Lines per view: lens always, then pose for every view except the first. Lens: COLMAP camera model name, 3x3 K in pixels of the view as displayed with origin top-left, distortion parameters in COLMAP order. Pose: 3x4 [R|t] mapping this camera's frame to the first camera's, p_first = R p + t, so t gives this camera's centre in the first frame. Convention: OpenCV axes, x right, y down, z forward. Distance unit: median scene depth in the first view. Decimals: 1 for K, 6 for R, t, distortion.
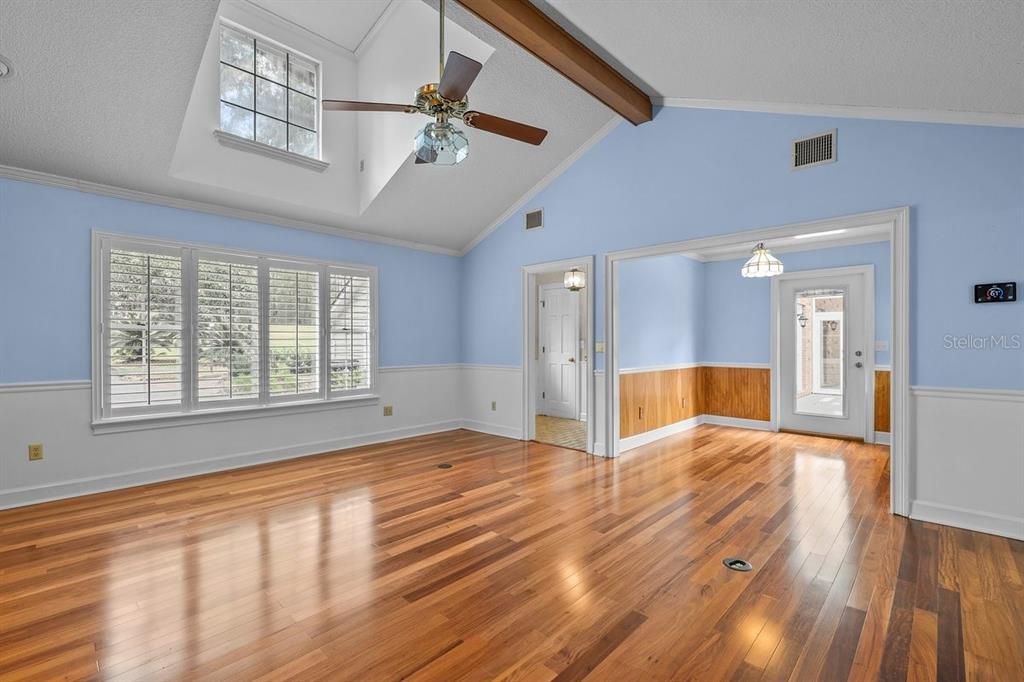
lens RADIAL K [[453.6, 0, 512.0], [0, 453.6, 341.0], [0, 0, 1]] dist [-0.000112, -0.000001]
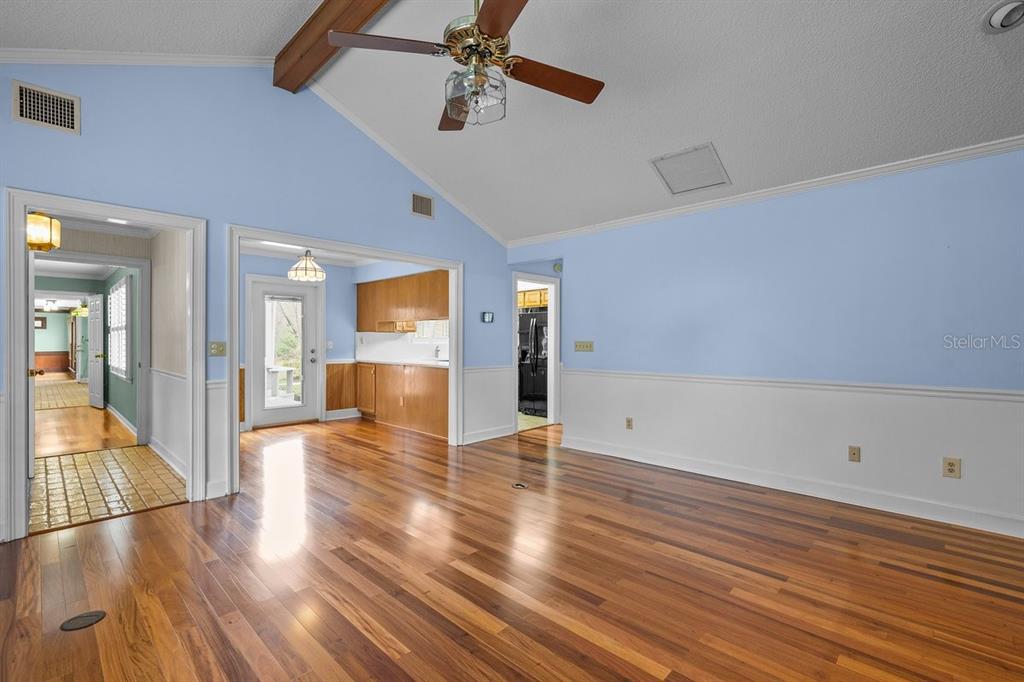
lens RADIAL K [[453.6, 0, 512.0], [0, 453.6, 341.0], [0, 0, 1]] dist [-0.000112, -0.000001]
pose [[0.000753, 0.002895, 0.999996, -0.530141], [-0.004751, 0.999985, -0.002891, 0.001360], [-0.999988, -0.004749, 0.000767, 0.518301]]
